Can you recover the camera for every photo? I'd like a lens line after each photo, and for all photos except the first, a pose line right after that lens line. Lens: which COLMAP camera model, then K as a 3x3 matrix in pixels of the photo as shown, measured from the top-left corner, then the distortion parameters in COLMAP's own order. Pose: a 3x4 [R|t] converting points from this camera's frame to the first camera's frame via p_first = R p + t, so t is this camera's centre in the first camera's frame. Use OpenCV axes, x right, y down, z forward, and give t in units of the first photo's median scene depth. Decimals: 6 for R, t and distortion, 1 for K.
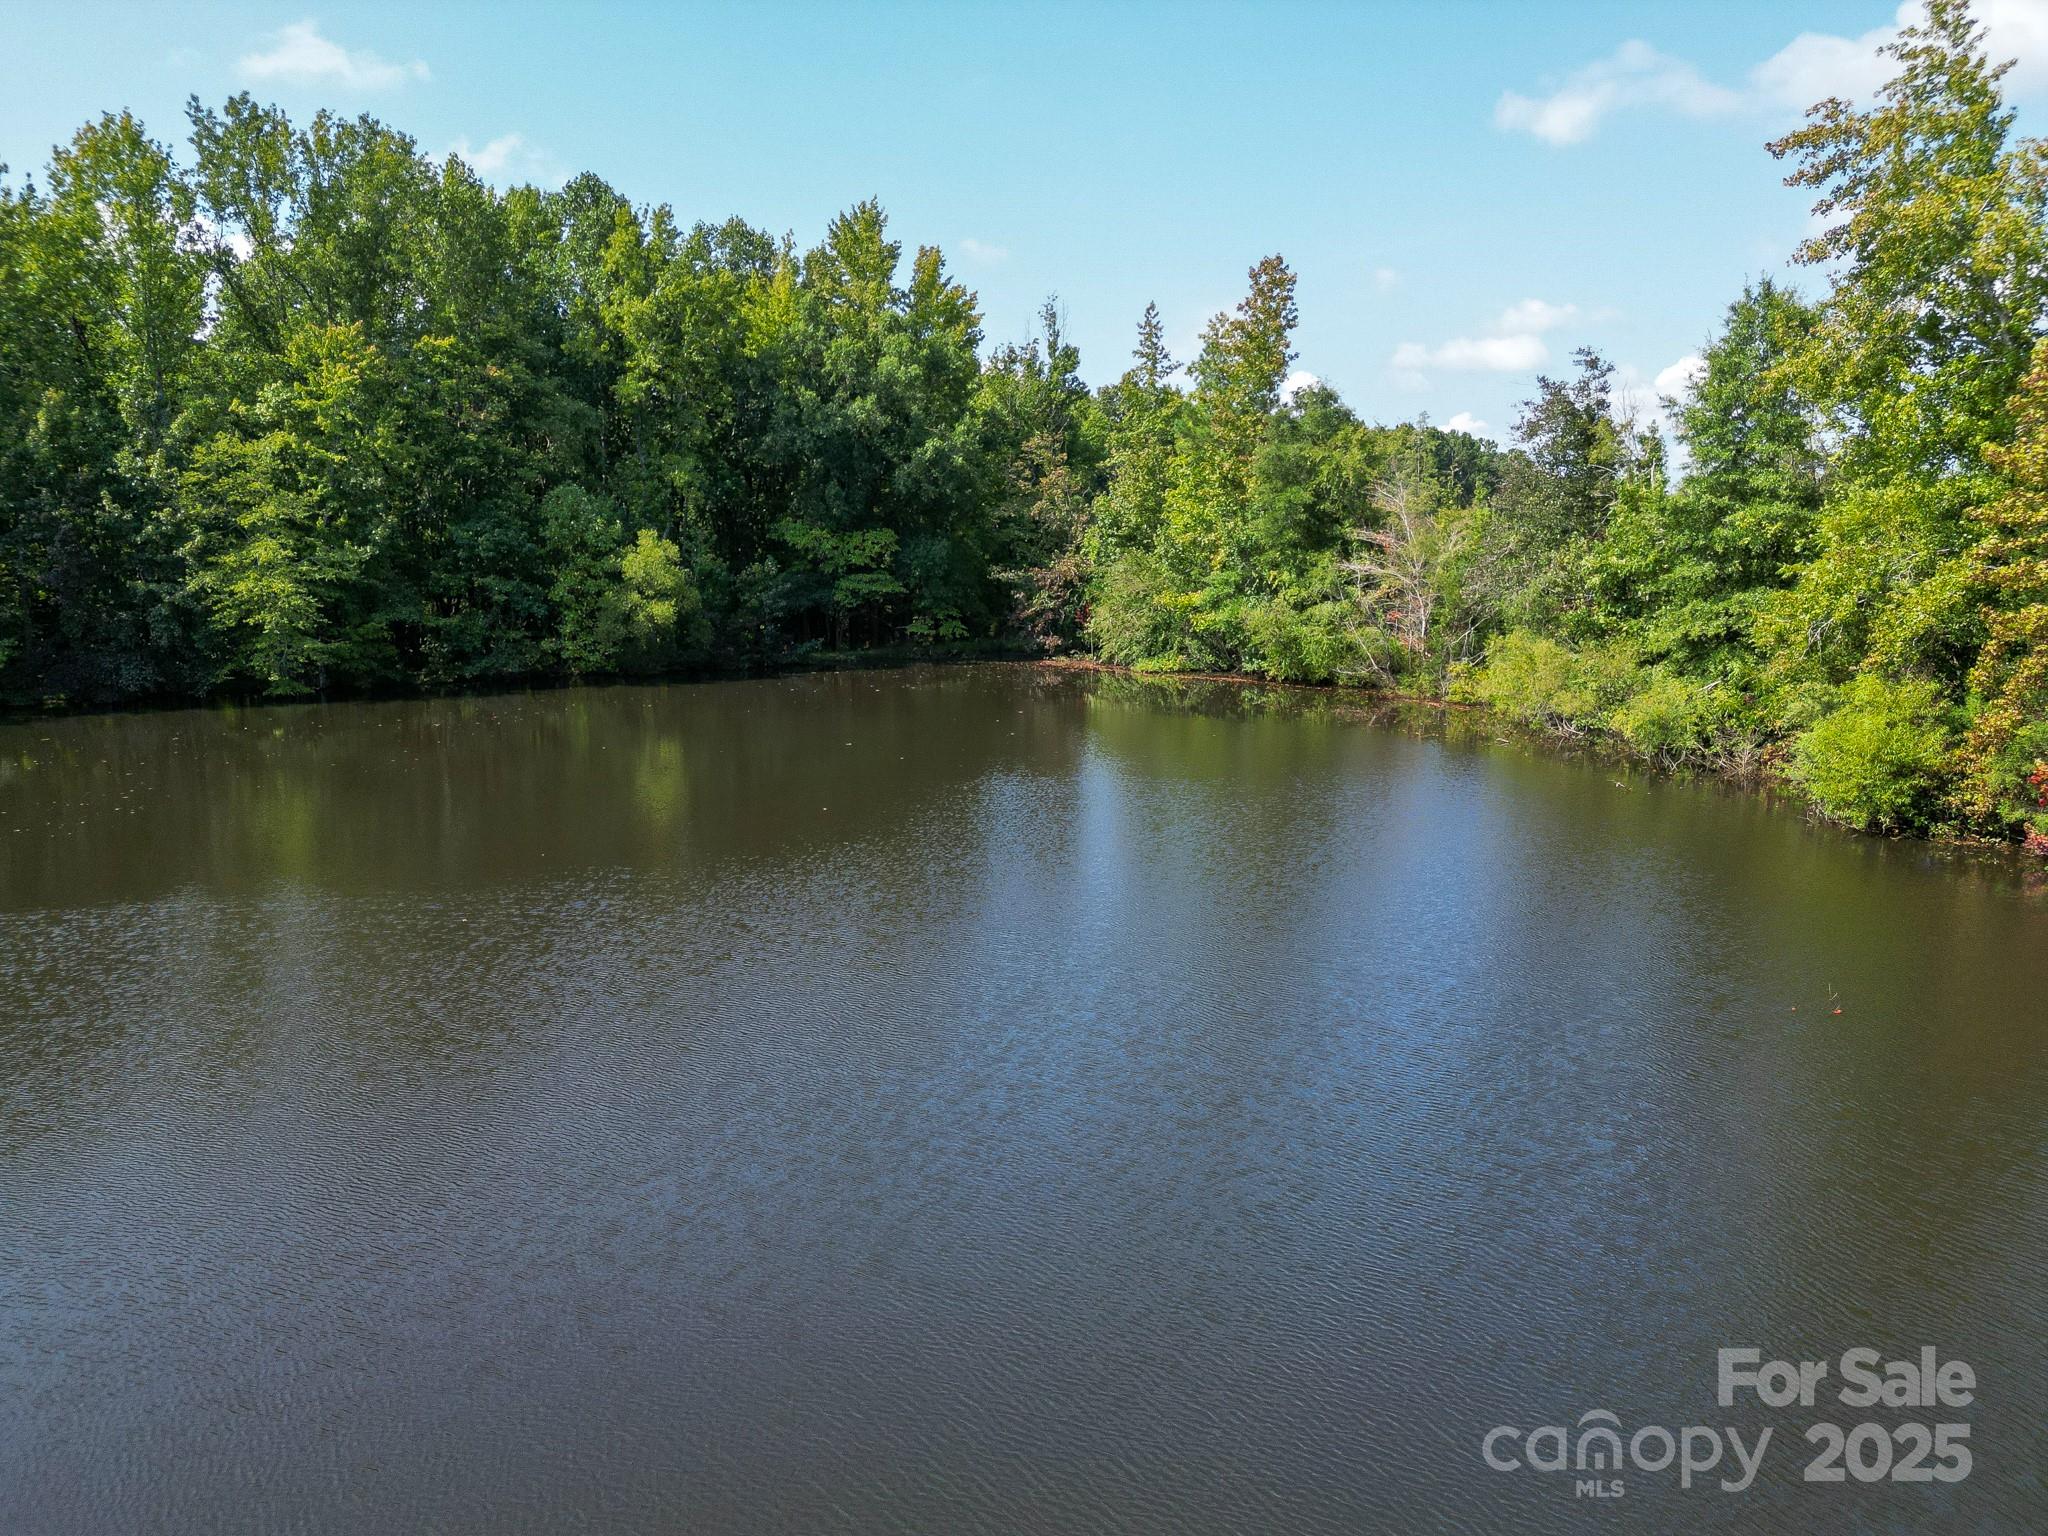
lens RADIAL K [[1418.6, 0, 1024.0], [0, 1418.6, 768.0], [0, 0, 1]] dist [0.067710, -0.057746]
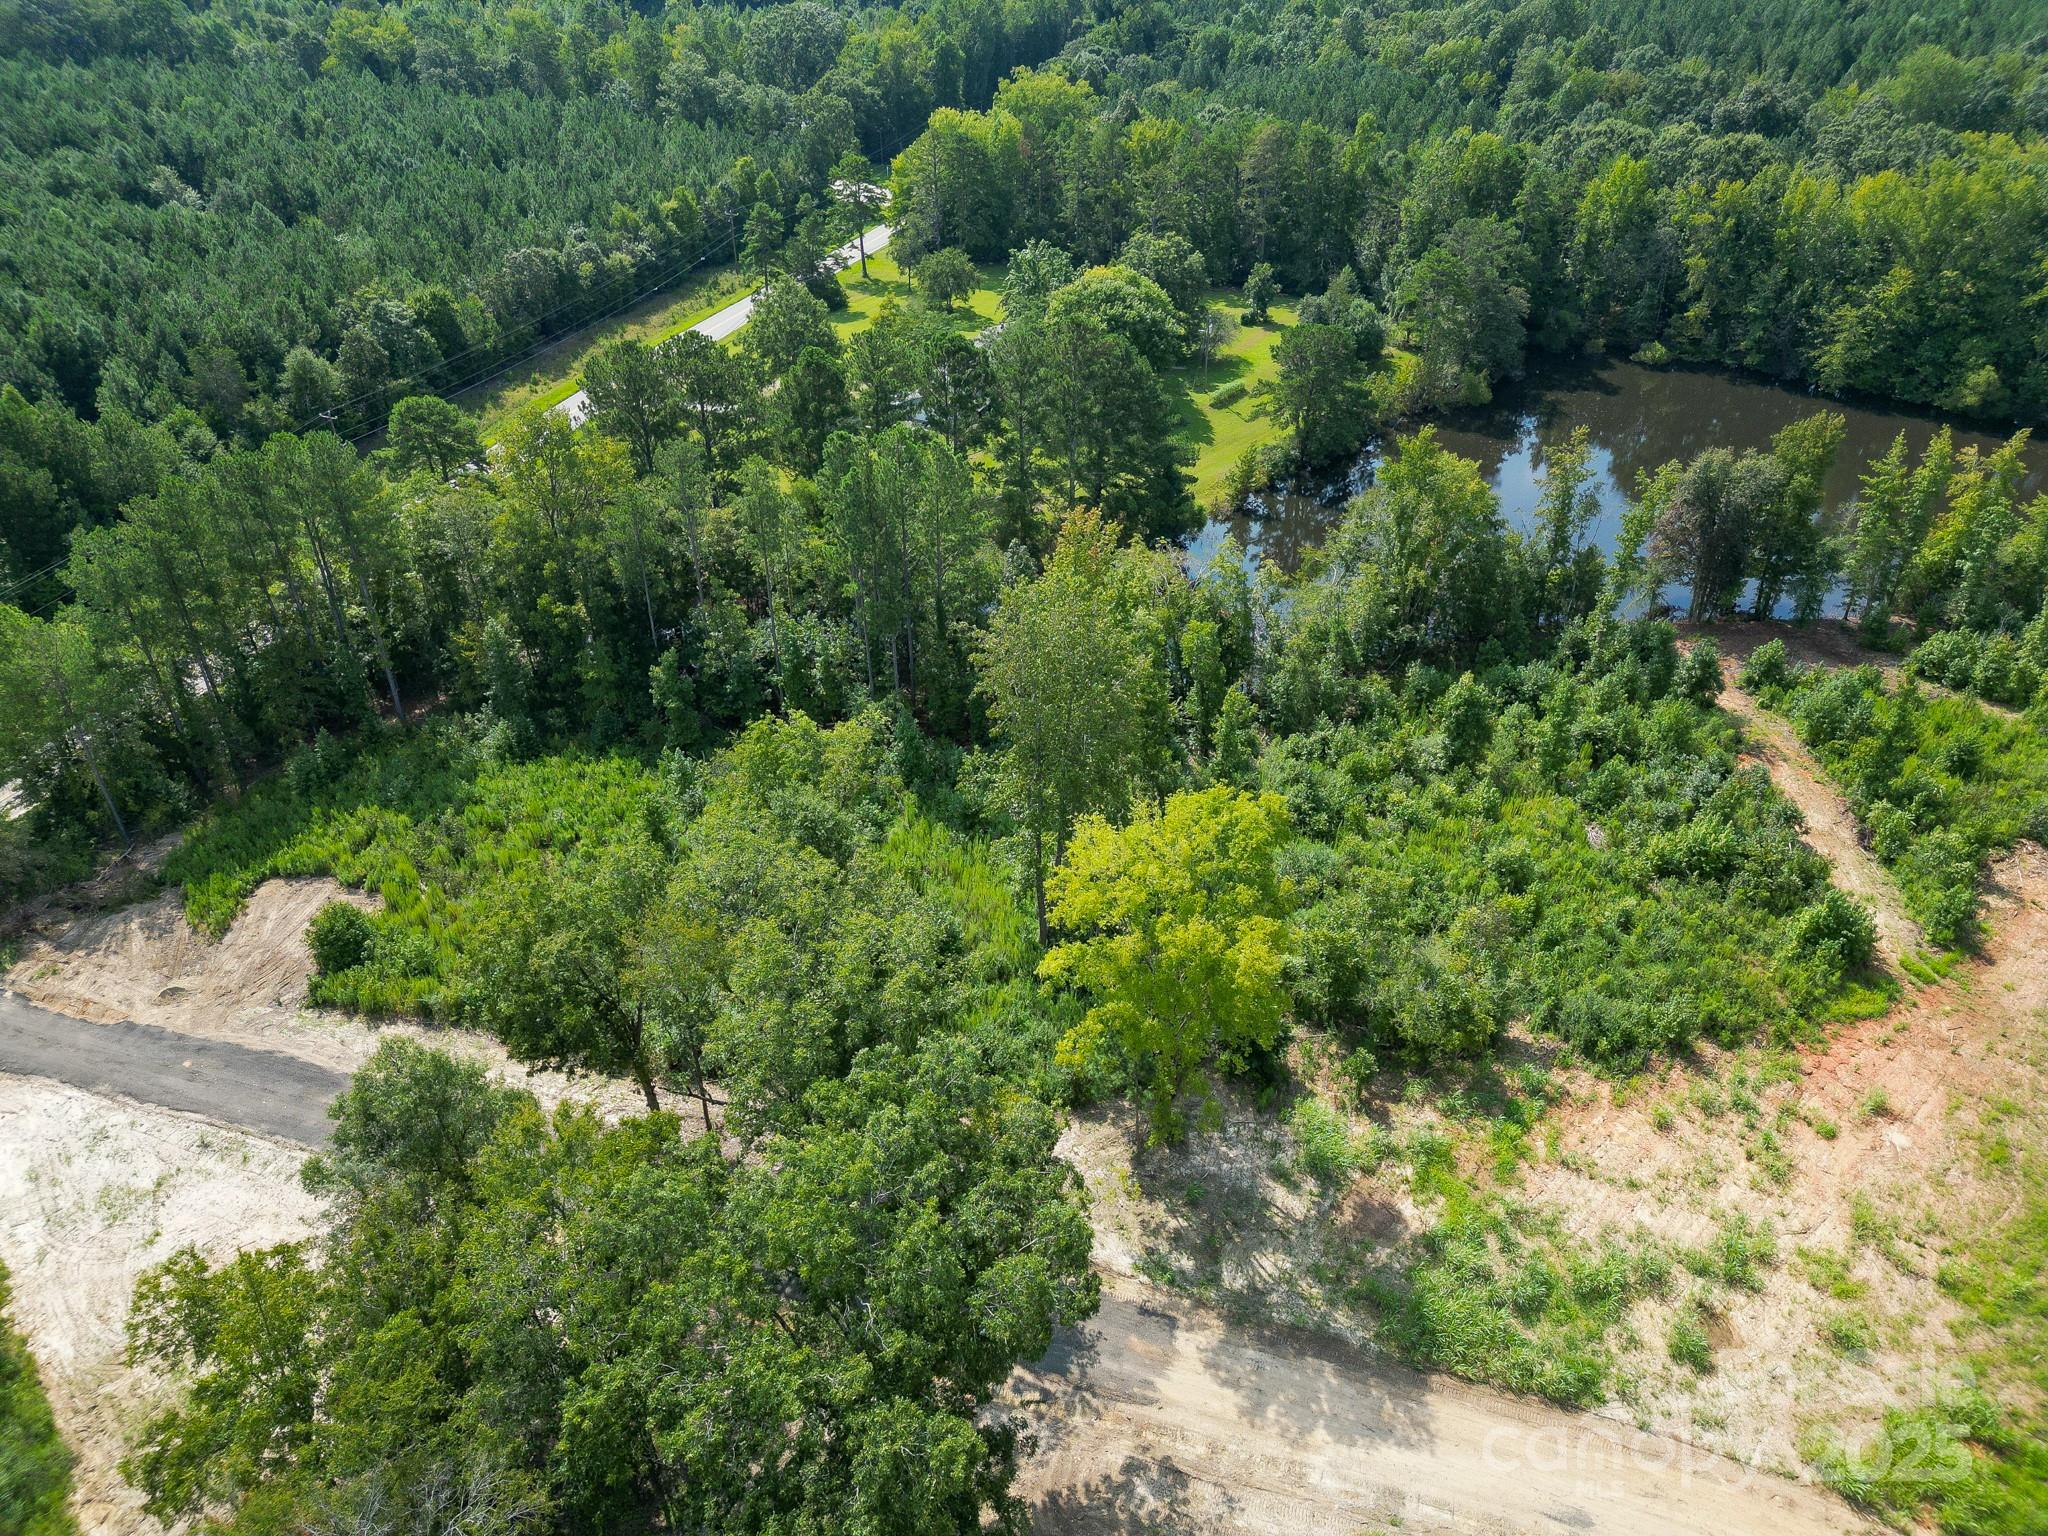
lens RADIAL K [[1424.2, 0, 1024.0], [0, 1424.2, 768.0], [0, 0, 1]] dist [0.071474, -0.068022]
pose [[0.257730, 0.549150, -0.794990, 1.644904], [-0.142700, 0.835397, 0.530800, -0.661185], [0.955621, -0.023358, 0.293671, -1.325598]]
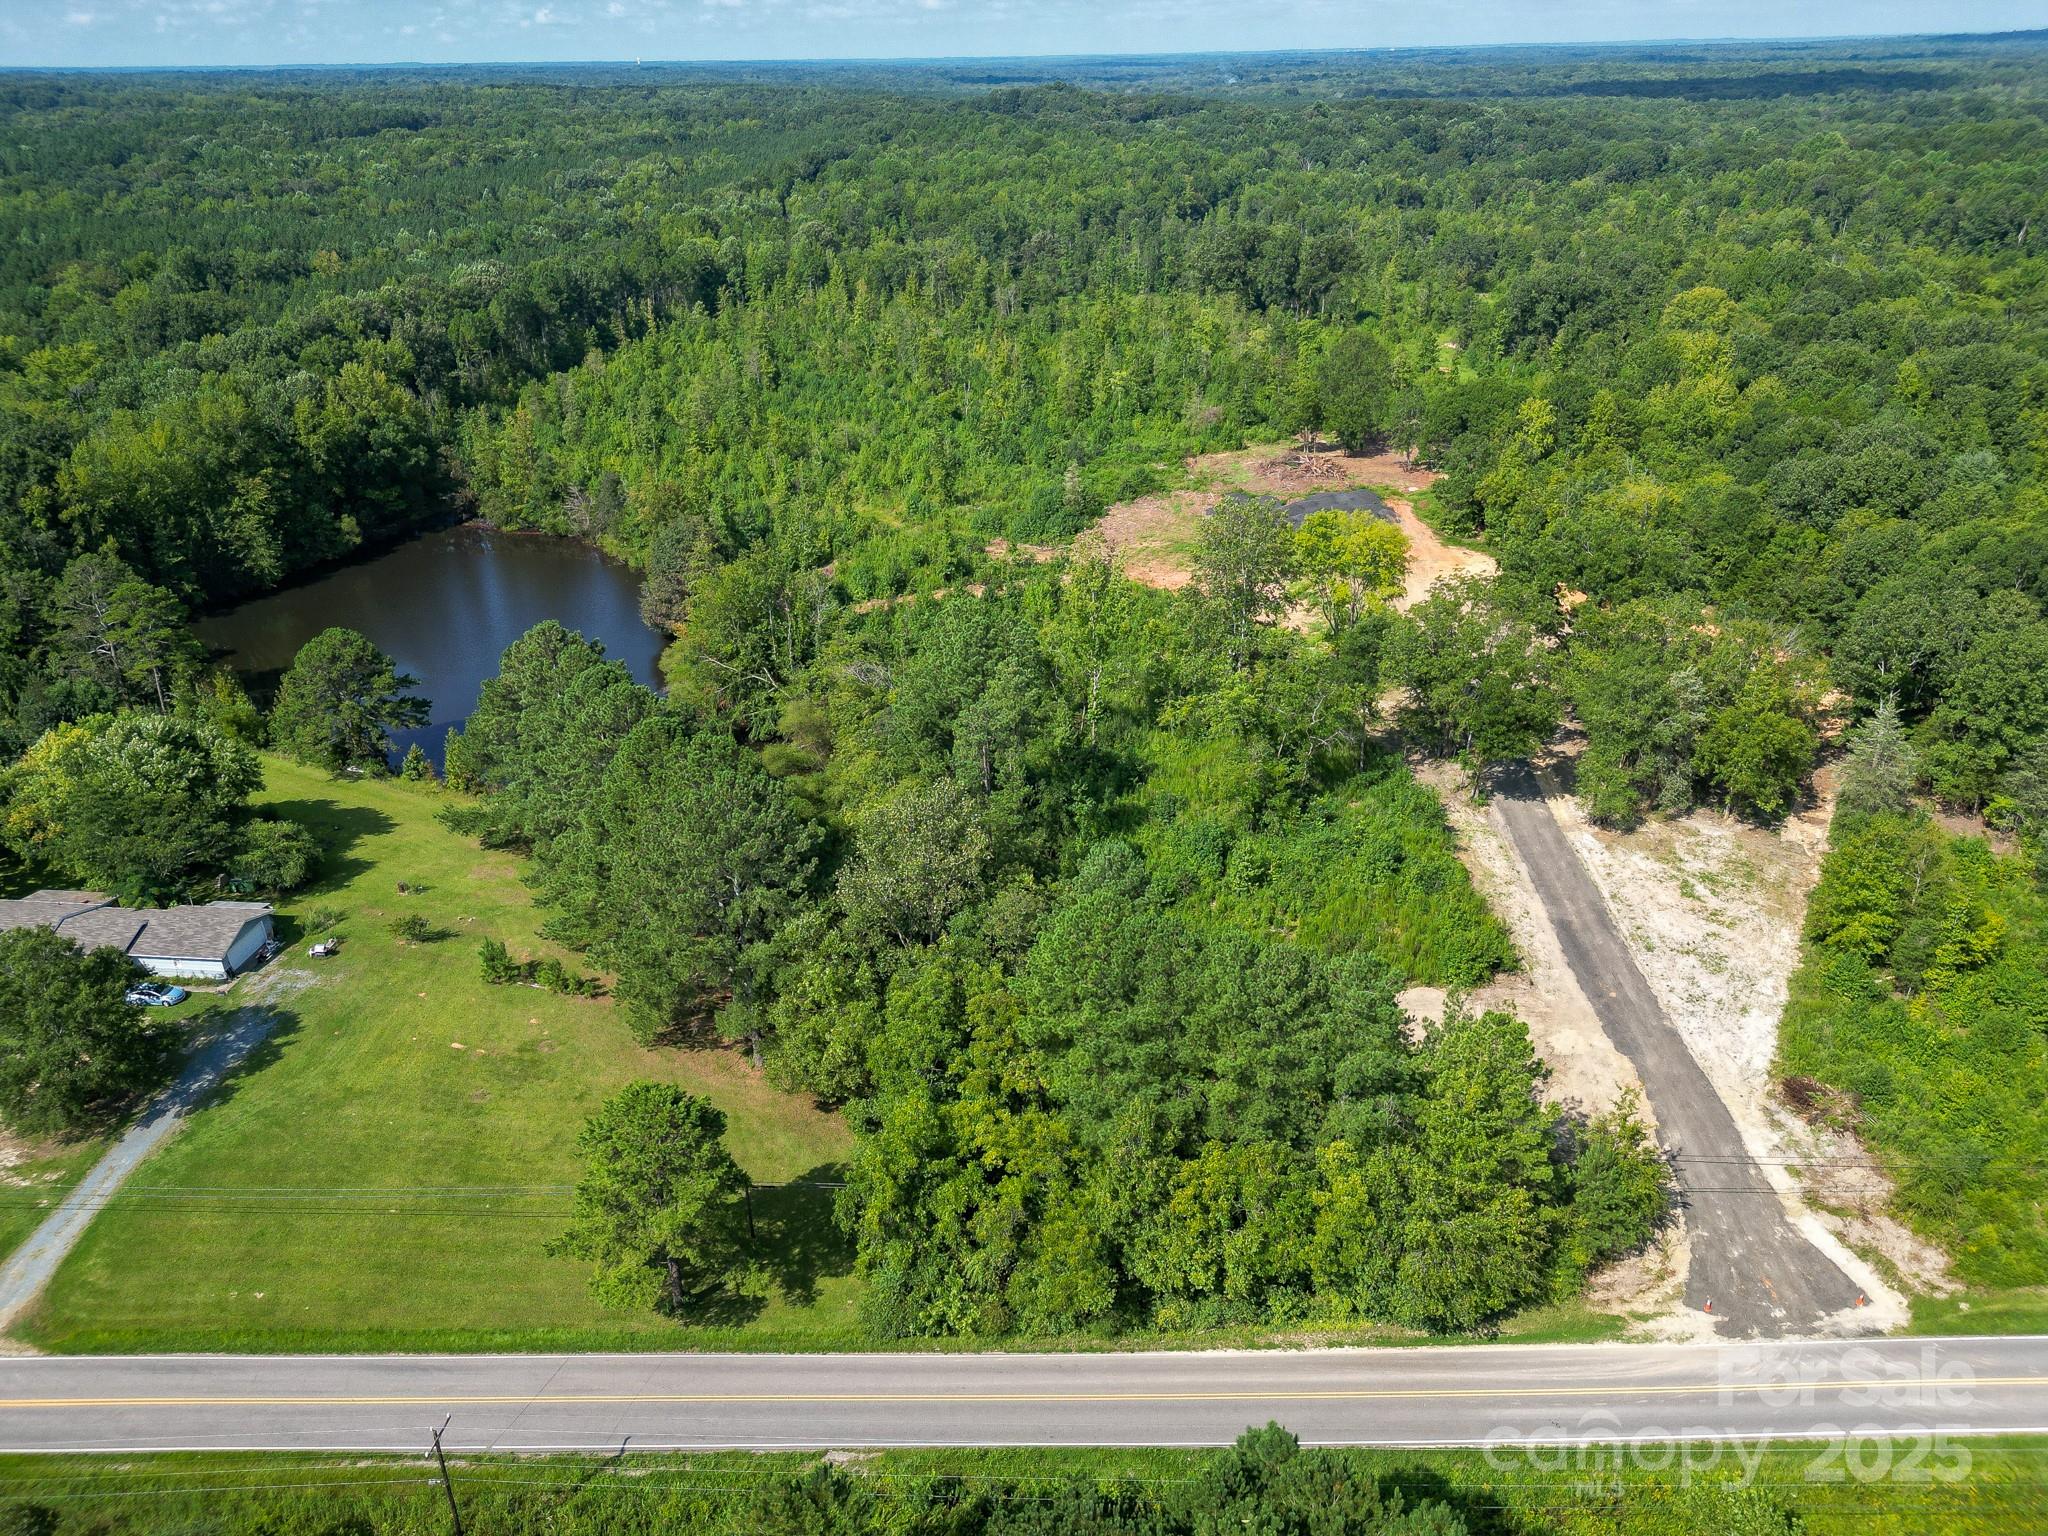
lens RADIAL K [[1435.4, 0, 1020.3], [0, 1435.4, 766.3], [0, 0, 1]] dist [0.064301, -0.052056]
pose [[0.849686, -0.237179, 0.470936, -0.628291], [0.090175, 0.945330, 0.313400, -0.506412], [-0.519522, -0.223825, 0.824621, -2.575225]]
